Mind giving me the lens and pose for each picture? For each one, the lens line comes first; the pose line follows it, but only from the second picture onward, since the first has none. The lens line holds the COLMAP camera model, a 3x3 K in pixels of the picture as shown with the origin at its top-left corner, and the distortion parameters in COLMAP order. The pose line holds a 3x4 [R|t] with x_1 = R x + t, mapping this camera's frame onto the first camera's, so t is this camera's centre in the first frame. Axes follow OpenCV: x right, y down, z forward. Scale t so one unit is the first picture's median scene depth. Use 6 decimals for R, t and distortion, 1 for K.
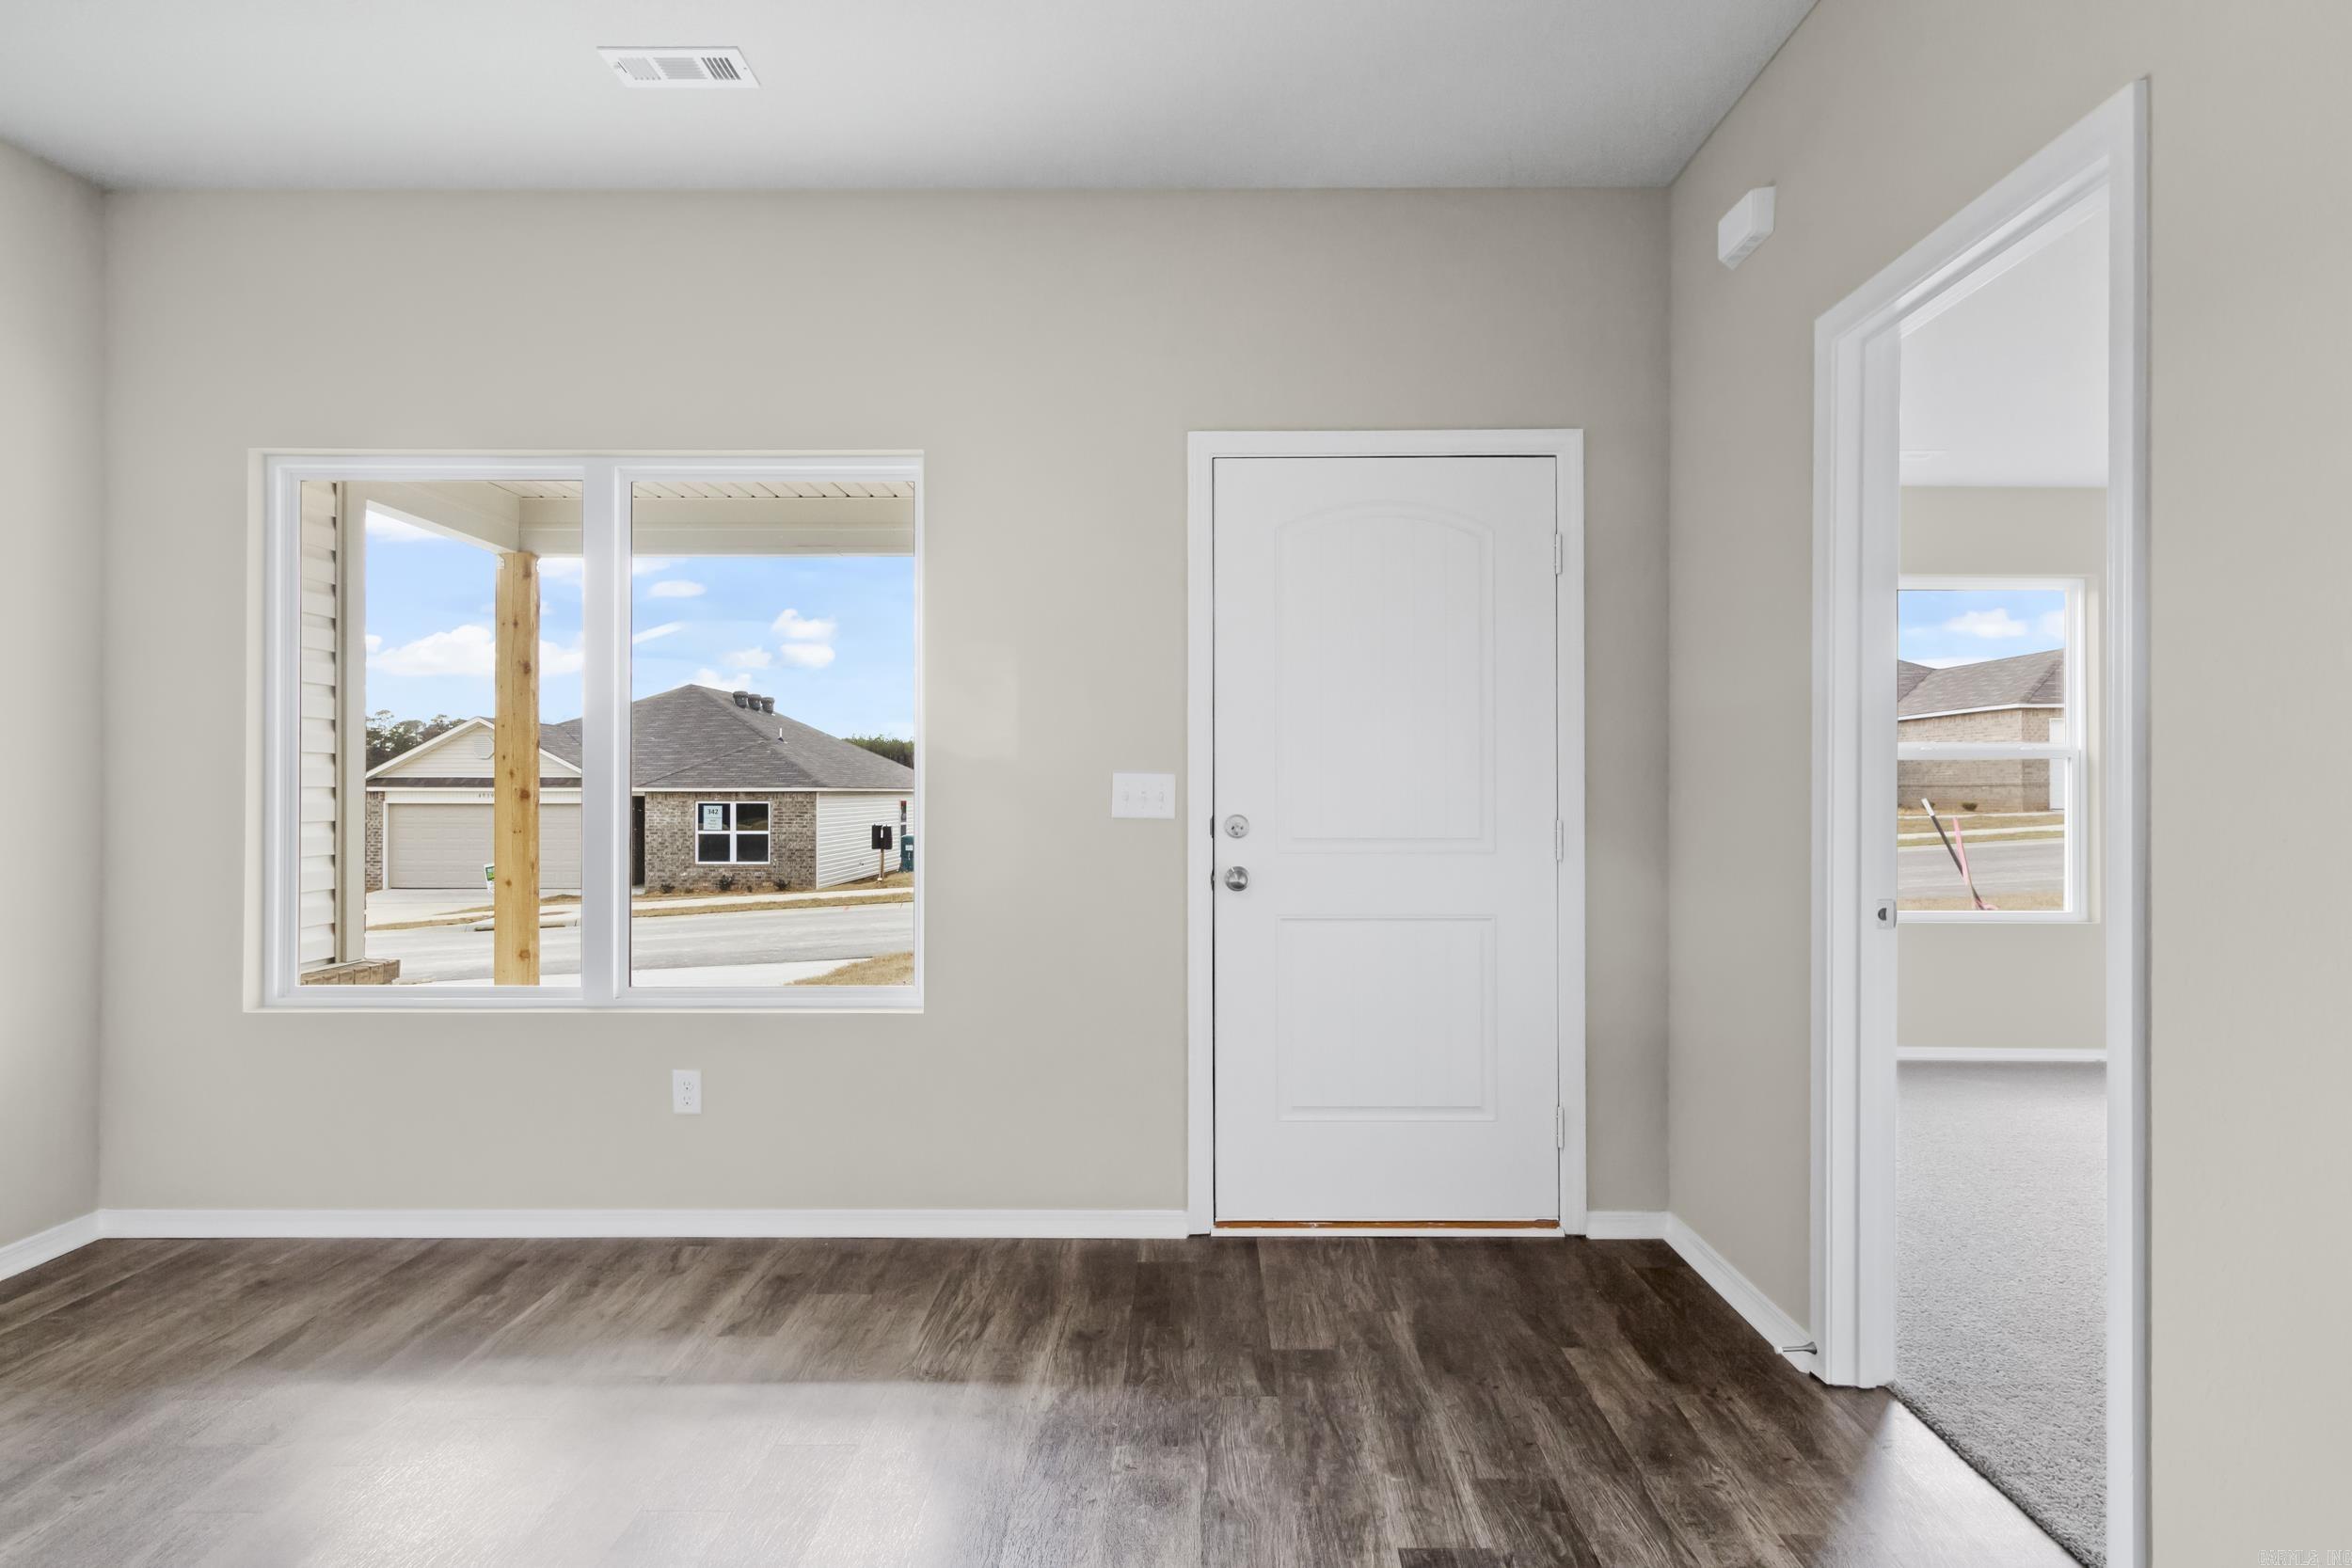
lens RADIAL K [[1303.8, 0, 1185.4], [0, 1303.8, 790.0], [0, 0, 1]] dist [0.003450, 0.000758]
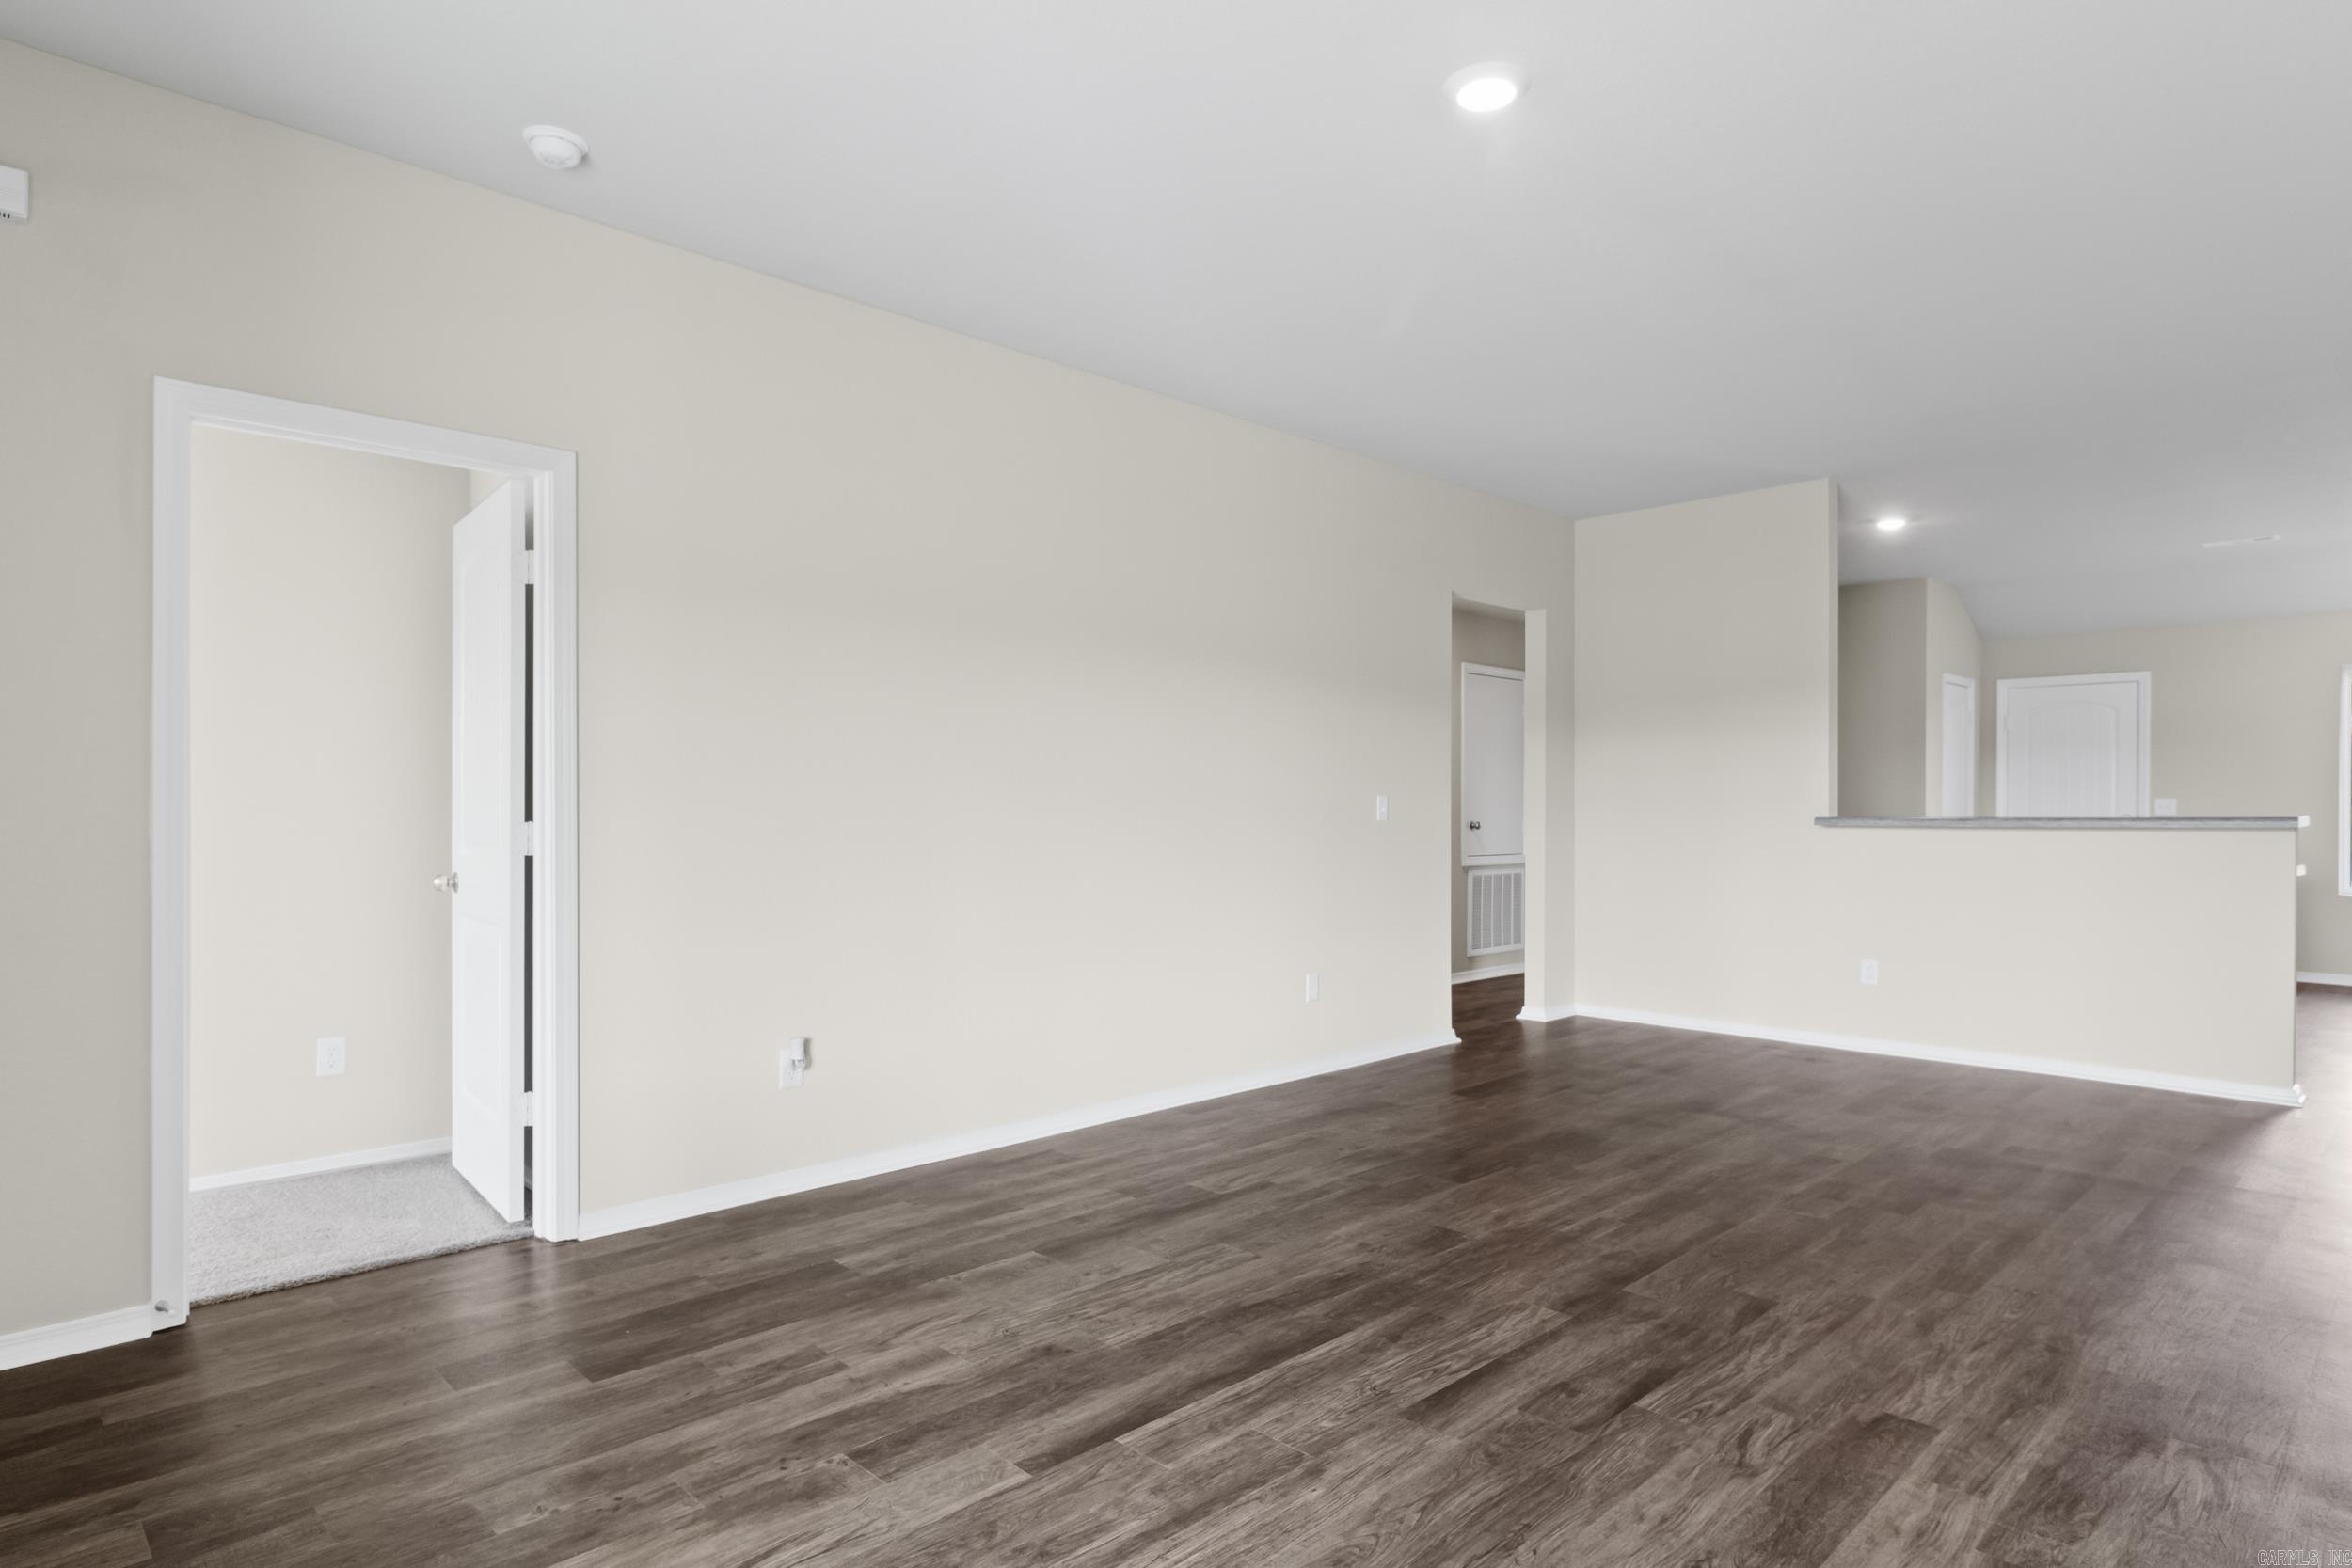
lens RADIAL K [[1290.1, 0, 1192.7], [0, 1290.1, 803.1], [0, 0, 1]] dist [0.003603, -0.000508]
pose [[-0.706716, 0.001202, 0.707496, -0.087923], [-0.000392, 0.999998, -0.002091, 0.000332], [-0.707497, -0.001755, -0.706714, 0.111560]]
